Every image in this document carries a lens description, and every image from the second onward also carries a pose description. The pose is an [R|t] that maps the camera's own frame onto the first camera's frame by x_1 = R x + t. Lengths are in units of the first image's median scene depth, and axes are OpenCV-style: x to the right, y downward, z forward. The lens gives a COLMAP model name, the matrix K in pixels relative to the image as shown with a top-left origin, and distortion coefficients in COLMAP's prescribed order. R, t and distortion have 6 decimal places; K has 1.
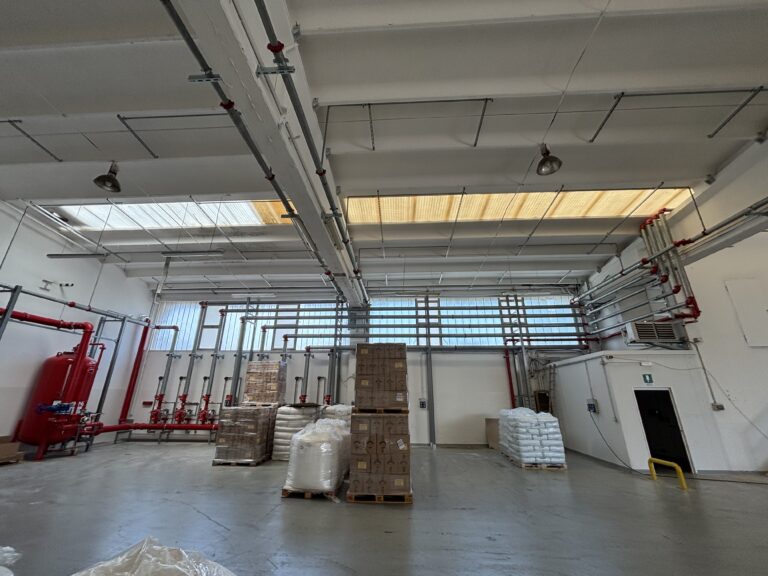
lens RADIAL K [[304.8, 0, 386.1], [0, 304.8, 288.8], [0, 0, 1]] dist [-0.002283, 0.000049]
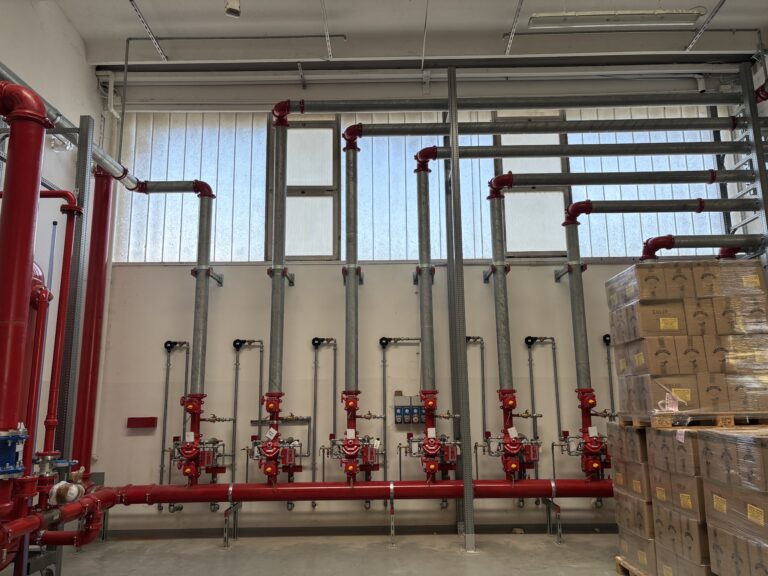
lens RADIAL K [[591.7, 0, 373.5], [0, 591.7, 290.4], [0, 0, 1]] dist [0.048527, -0.045820]
pose [[0.998955, -0.012376, 0.043995, -0.600118], [0.005201, 0.987169, 0.159595, 0.148838], [-0.045406, -0.159200, 0.986202, 0.418147]]
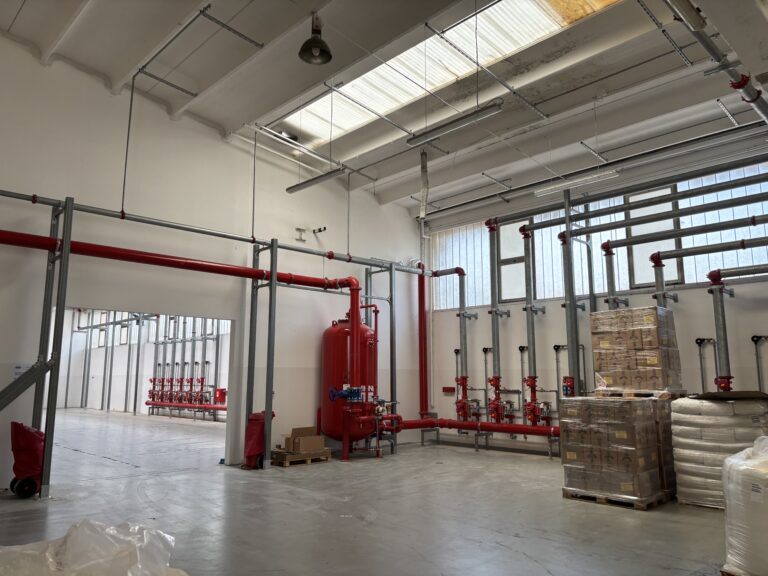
lens RADIAL K [[591.7, 0, 375.1], [0, 591.7, 292.4], [0, 0, 1]] dist [0.048527, -0.045820]
pose [[0.722938, -0.103562, -0.683107, -0.022074], [0.230932, 0.968059, 0.097635, 0.019882], [0.651176, -0.228335, 0.723763, 0.042349]]
